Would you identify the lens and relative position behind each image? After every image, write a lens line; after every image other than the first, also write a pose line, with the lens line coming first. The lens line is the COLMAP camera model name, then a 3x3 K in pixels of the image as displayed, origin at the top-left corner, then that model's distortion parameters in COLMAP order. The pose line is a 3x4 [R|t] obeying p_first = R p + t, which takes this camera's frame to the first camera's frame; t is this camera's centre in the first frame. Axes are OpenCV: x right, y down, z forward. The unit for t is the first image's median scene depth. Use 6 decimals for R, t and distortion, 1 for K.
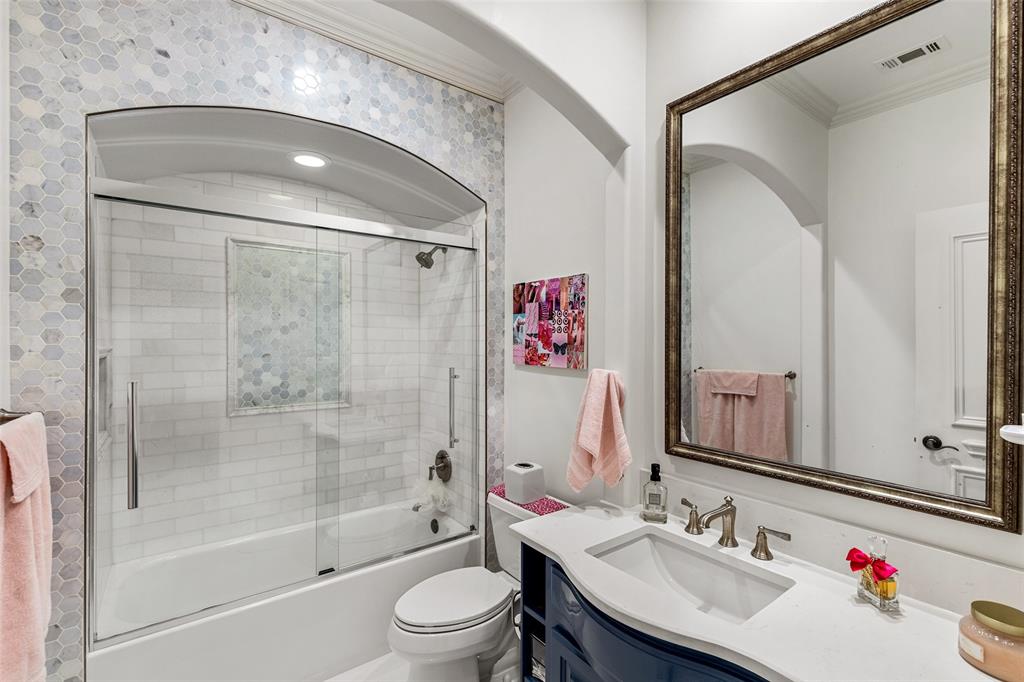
lens RADIAL K [[461.8, 0, 512.6], [0, 461.8, 340.1], [0, 0, 1]] dist [0.005718, 0.000101]
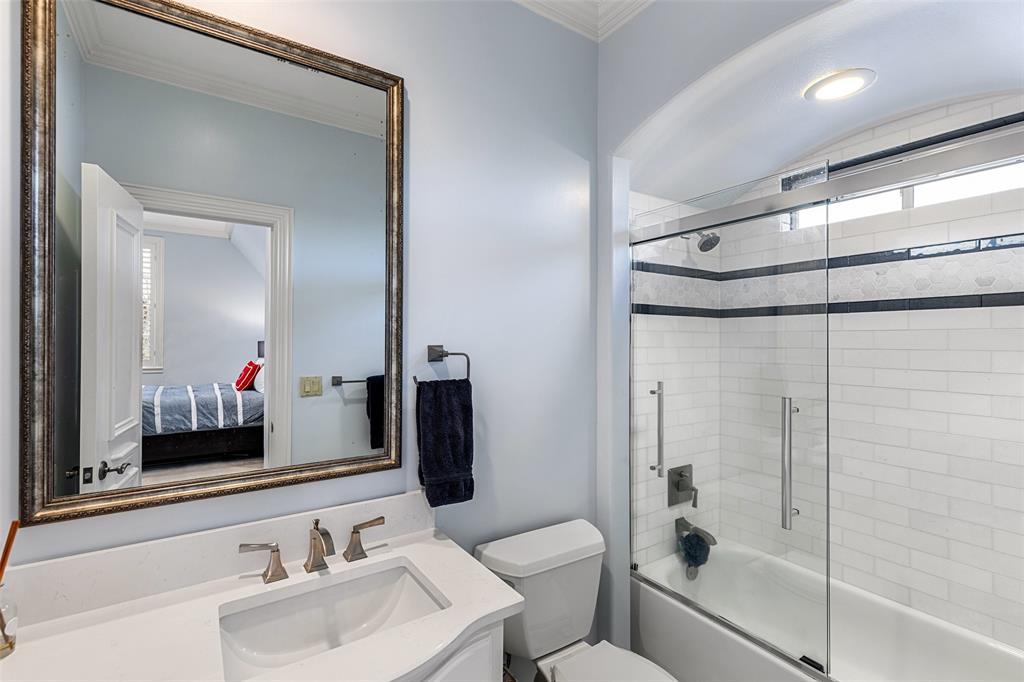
lens RADIAL K [[461.8, 0, 511.5], [0, 461.8, 338.7], [0, 0, 1]] dist [0.005718, 0.000101]
pose [[0.039599, 0.001584, 0.999214, -0.407725], [0.002344, 0.999996, -0.001678, -0.000429], [-0.999213, 0.002408, 0.039595, 0.560661]]
